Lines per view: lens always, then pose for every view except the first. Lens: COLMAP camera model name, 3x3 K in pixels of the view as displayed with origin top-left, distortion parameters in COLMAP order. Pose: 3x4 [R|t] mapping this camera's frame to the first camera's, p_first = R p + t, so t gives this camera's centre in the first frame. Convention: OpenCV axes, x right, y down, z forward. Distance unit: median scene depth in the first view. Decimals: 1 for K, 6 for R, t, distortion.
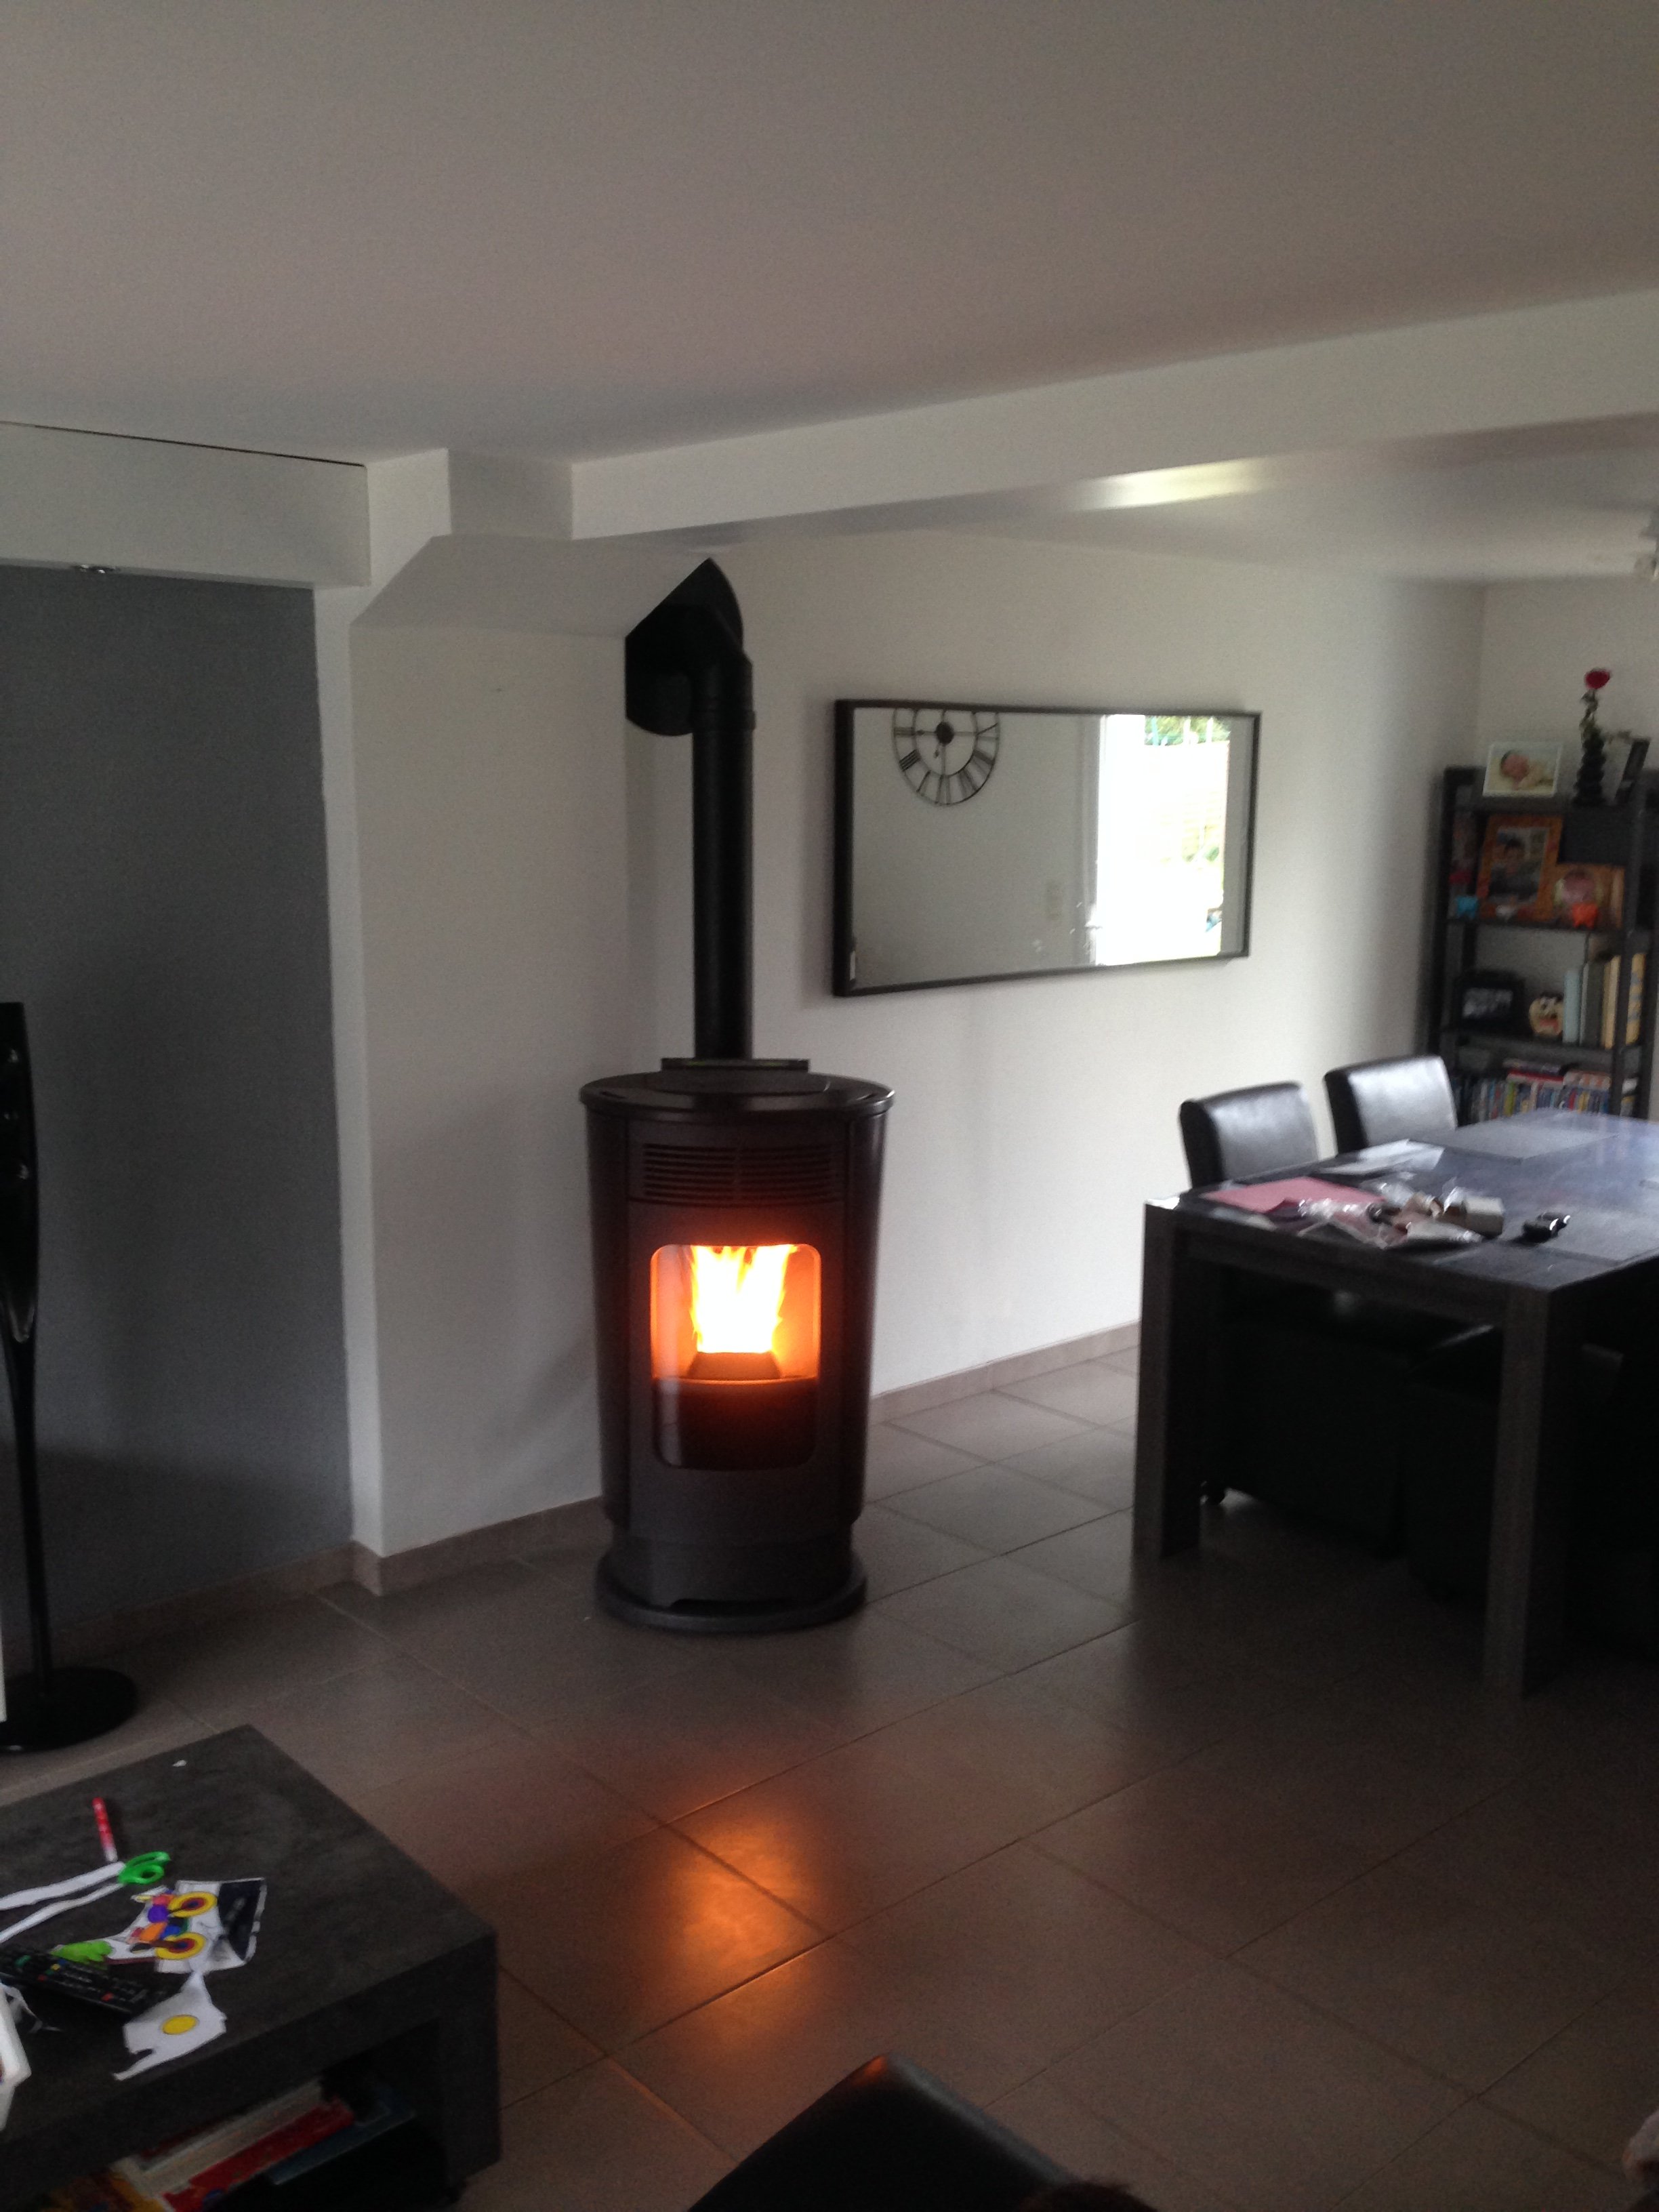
lens RADIAL K [[2023.9, 0, 838.0], [0, 2023.9, 1137.3], [0, 0, 1]] dist [0.025108, 0.001671]
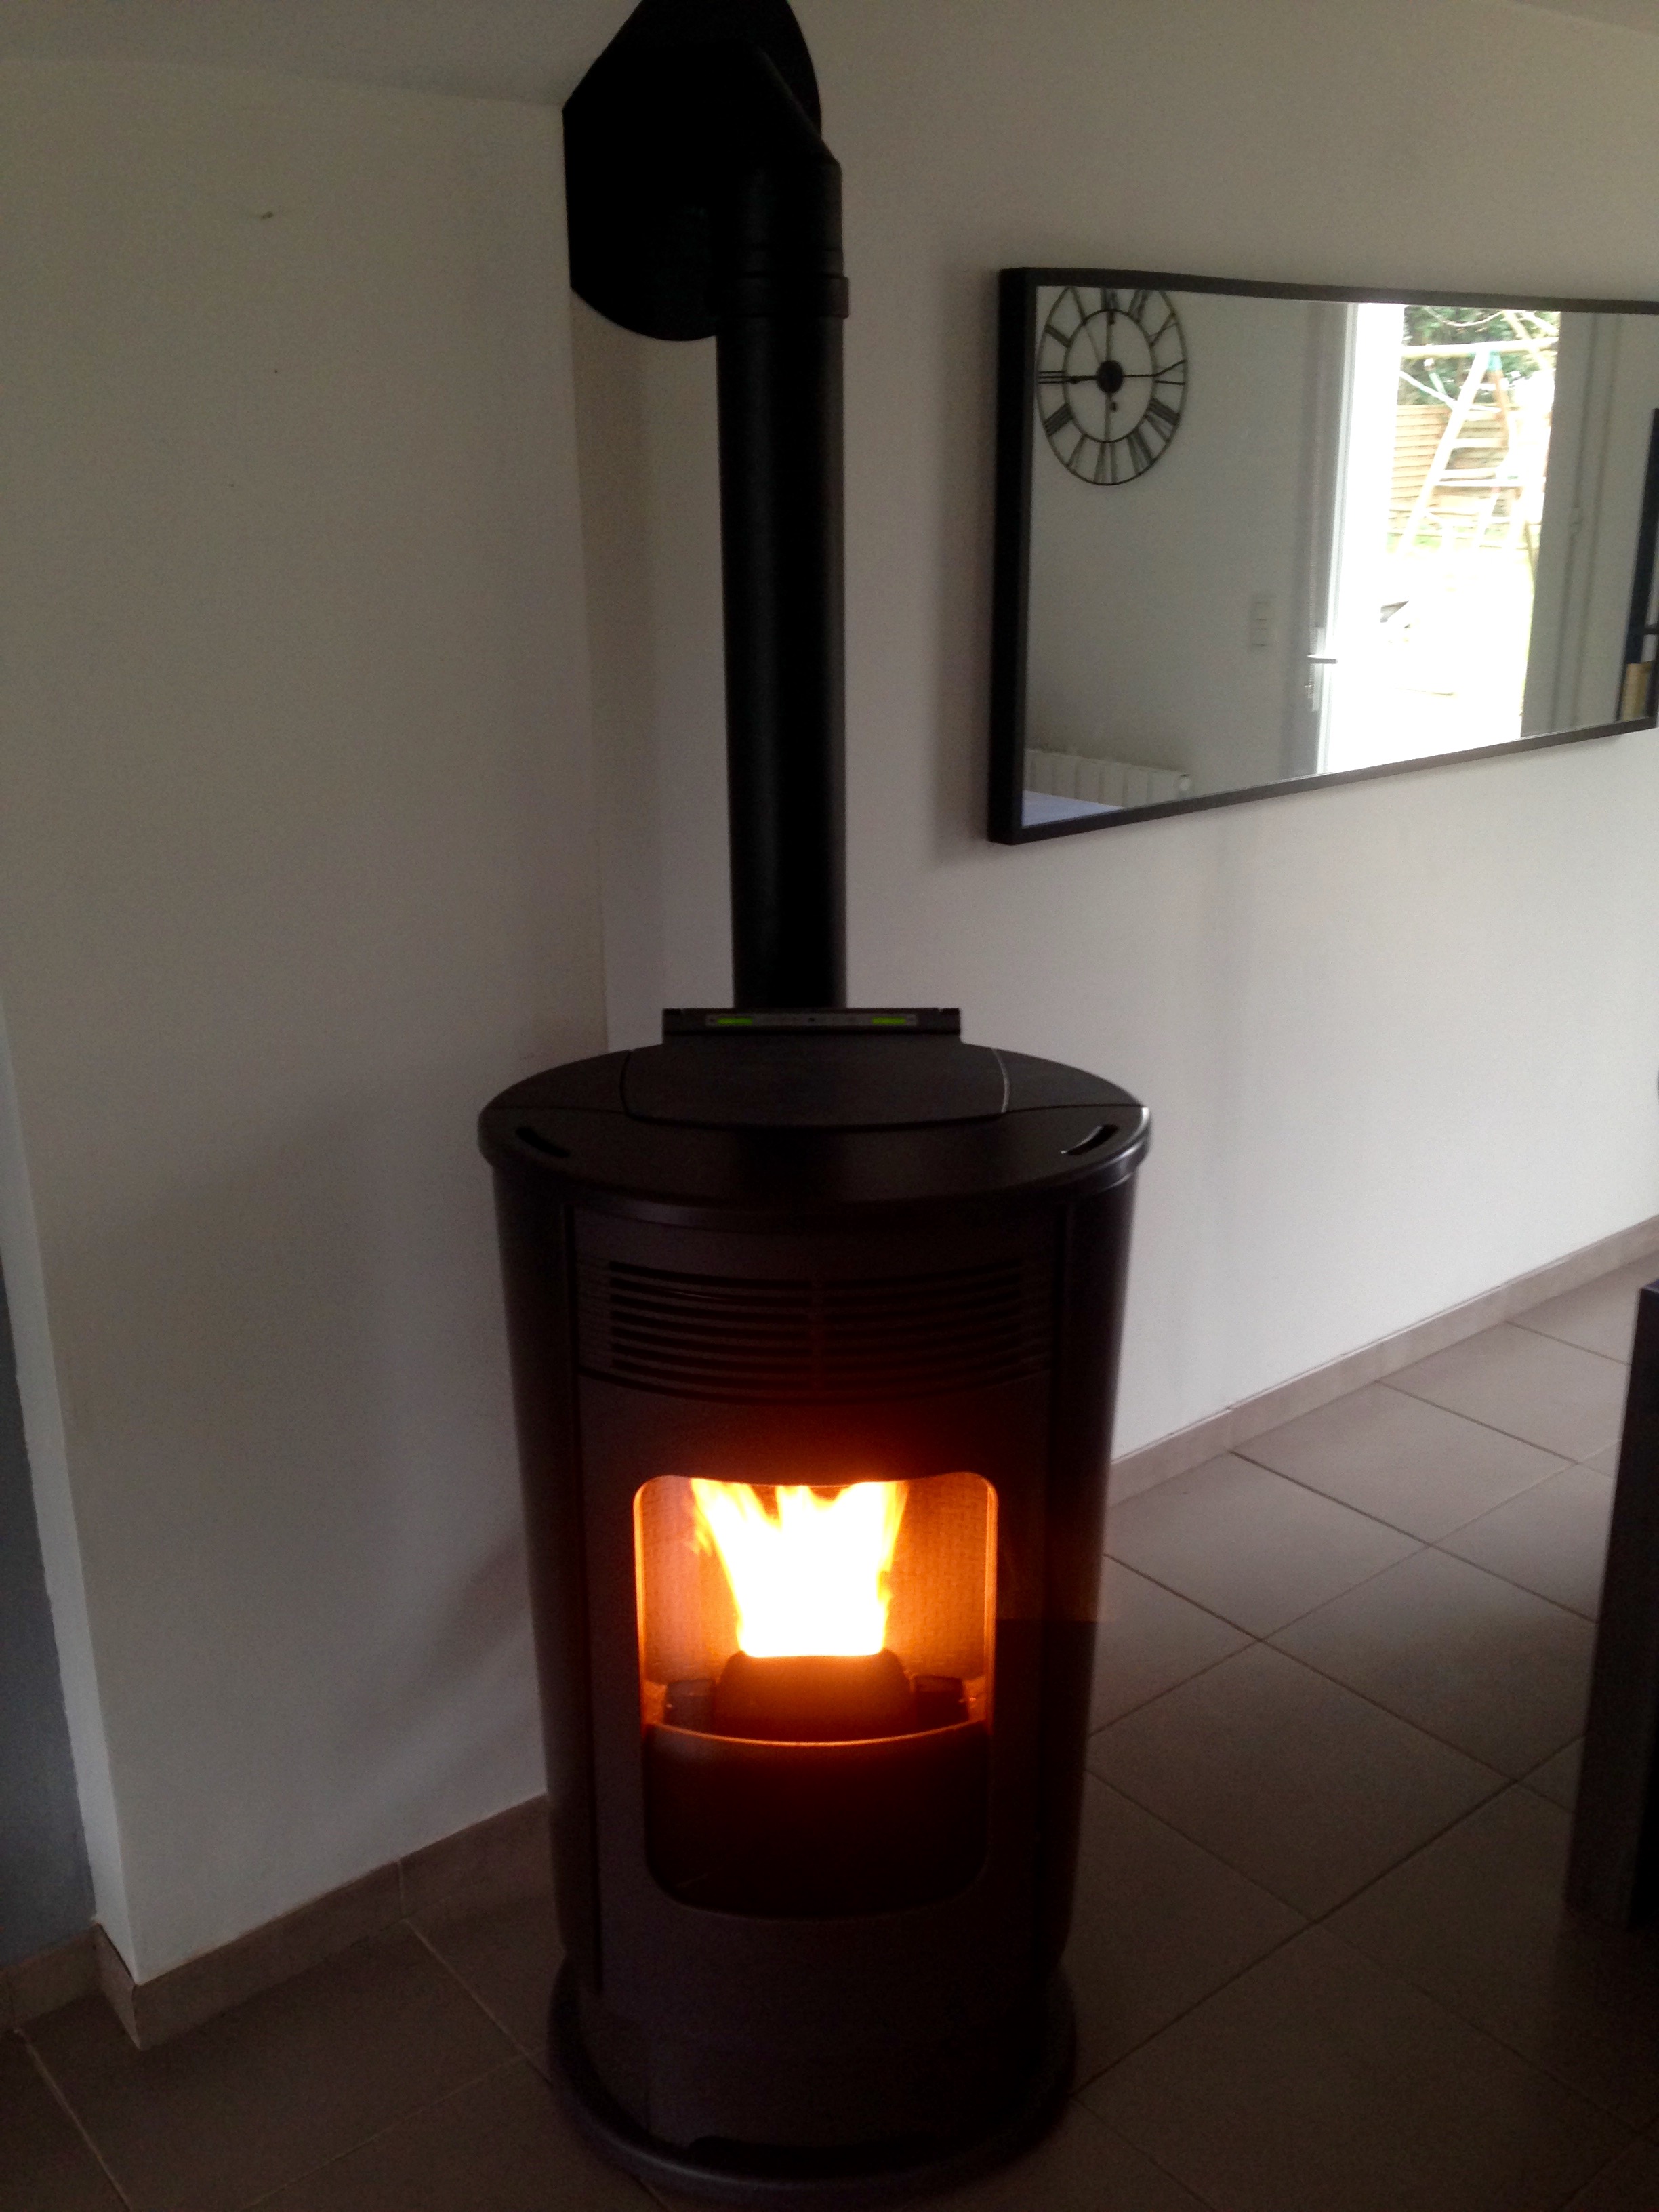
lens RADIAL K [[1994.9, 0, 806.0], [0, 1994.9, 1104.3], [0, 0, 1]] dist [0.044585, 0.000611]
pose [[0.998254, -0.000242, -0.059059, -0.023069], [0.008099, 0.991107, 0.132824, -0.080591], [0.058501, -0.133070, 0.989379, 0.509505]]
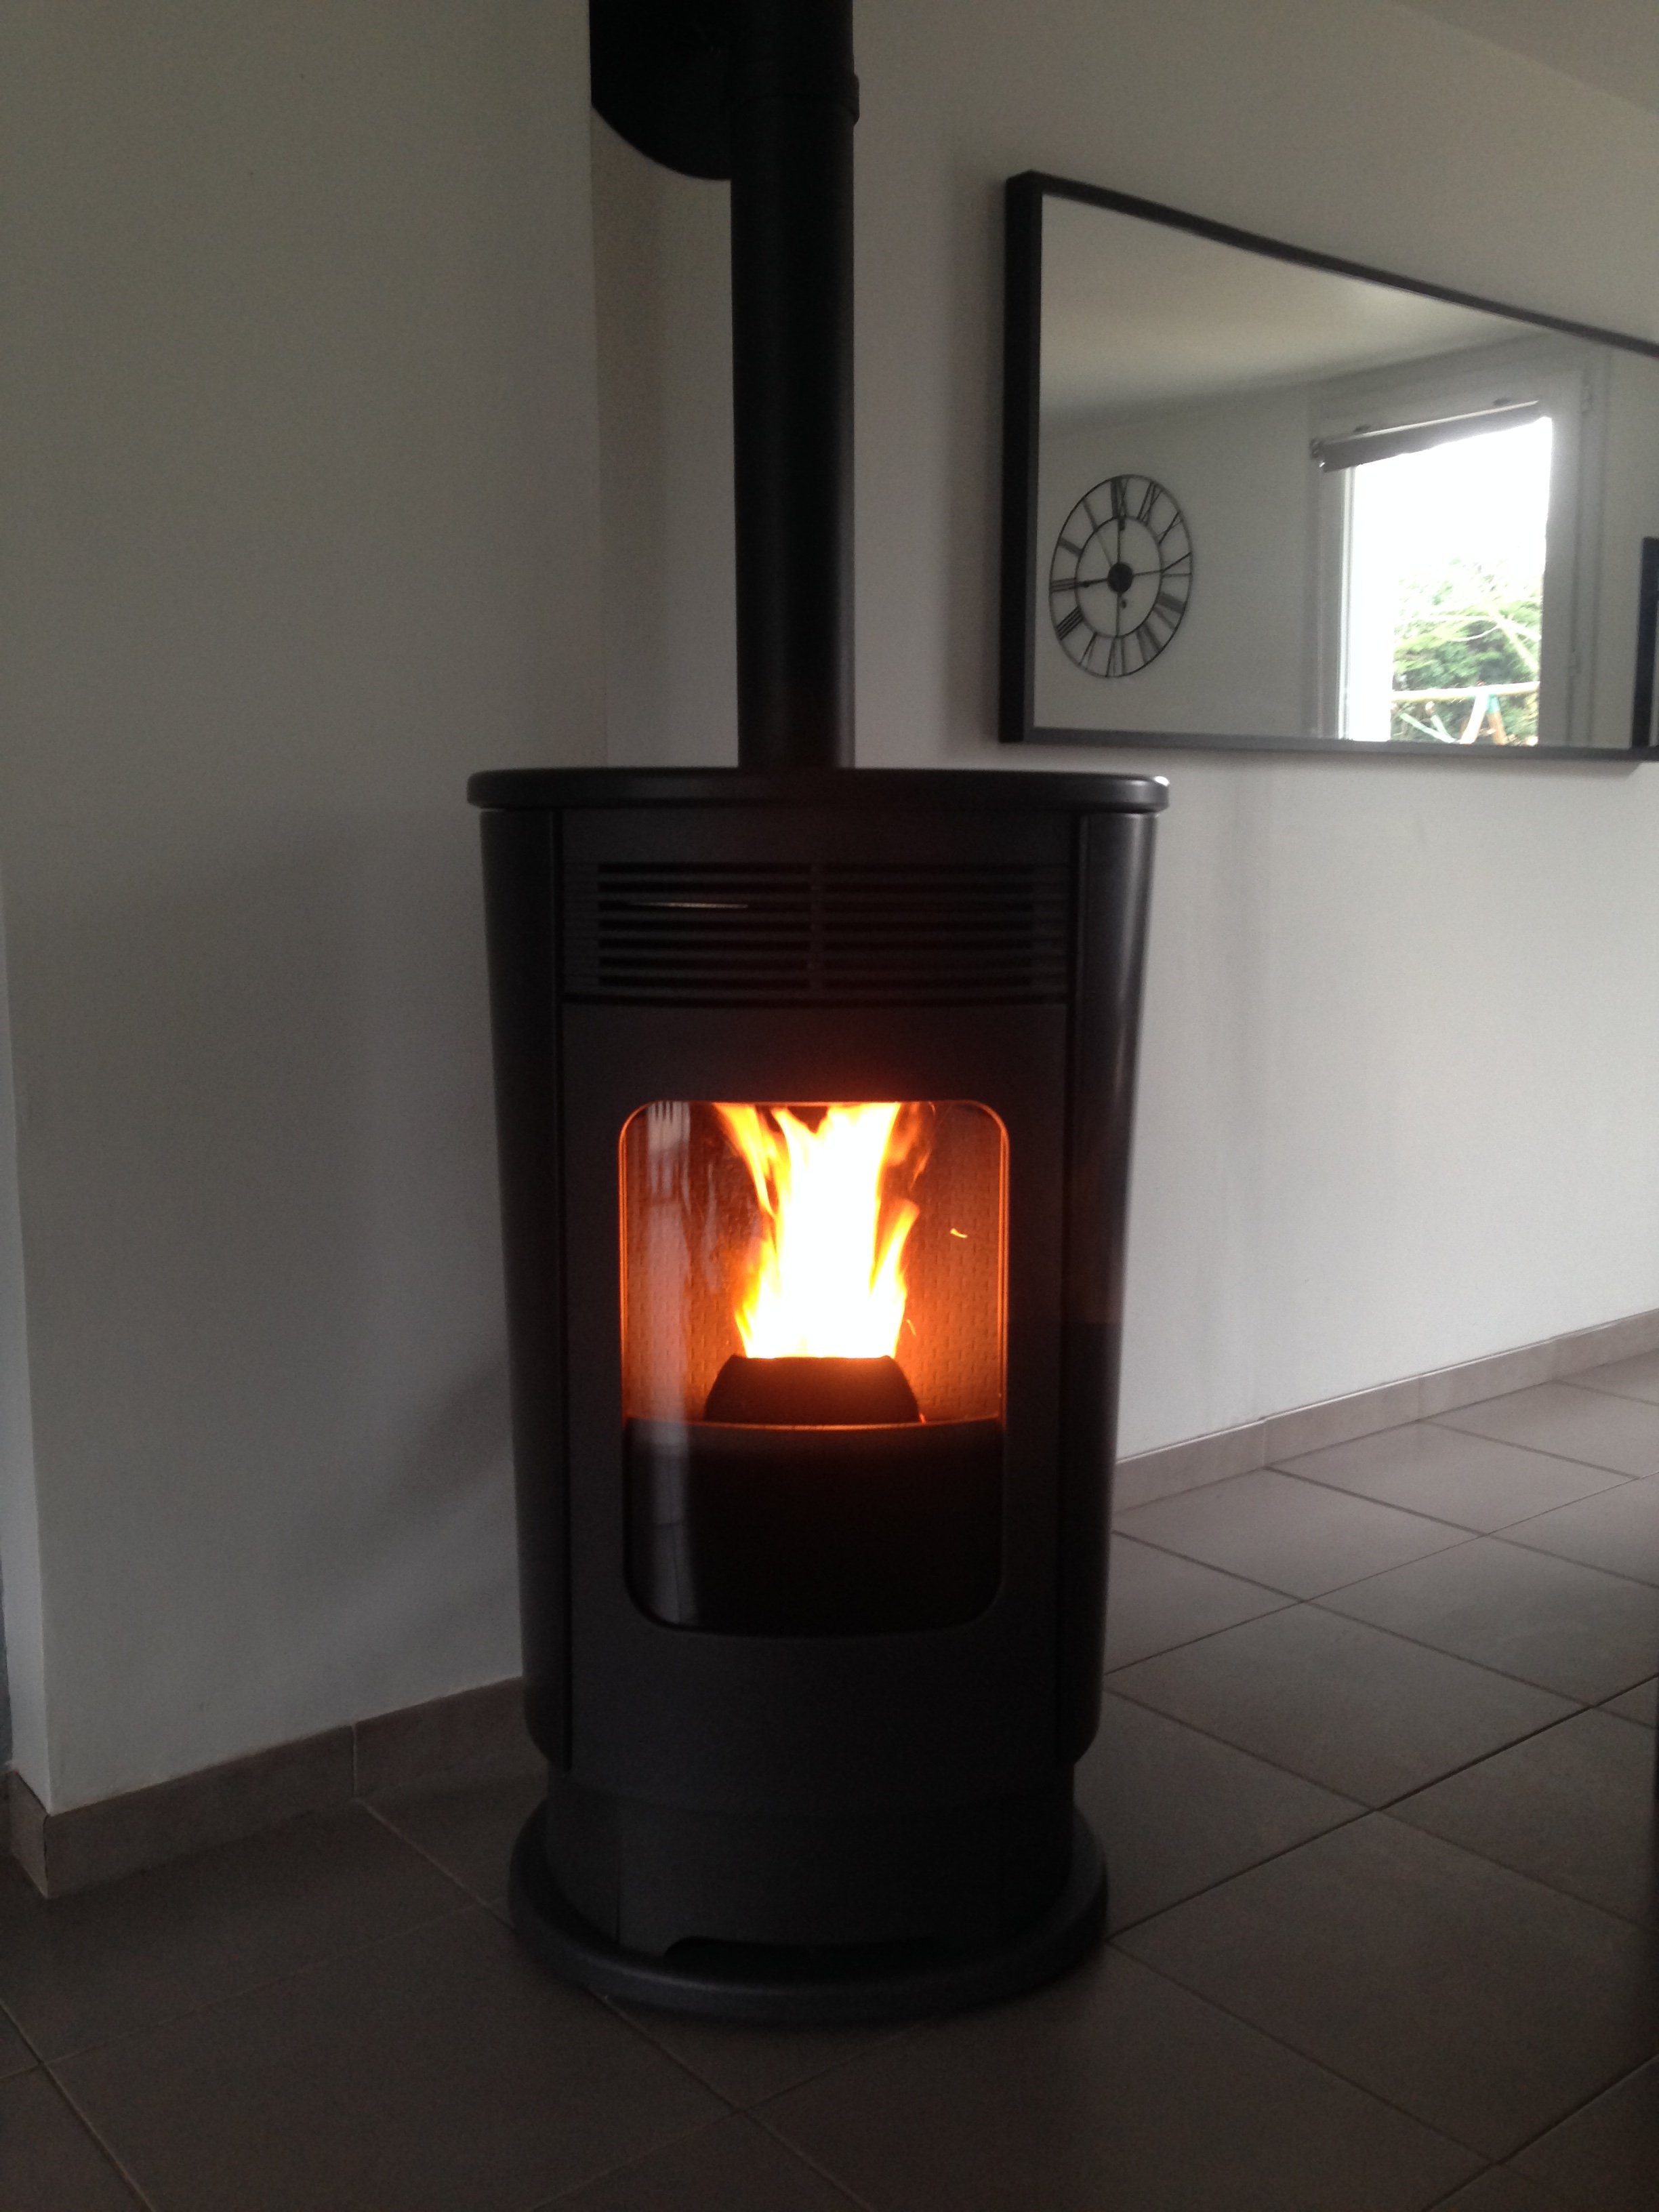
lens RADIAL K [[2005.4, 0, 825.8], [0, 2005.4, 1118.7], [0, 0, 1]] dist [0.044481, 0.001556]
pose [[0.998158, -0.004191, -0.060524, -0.019915], [0.000932, 0.998553, -0.053775, 0.071218], [0.060662, 0.053620, 0.996717, 0.523066]]
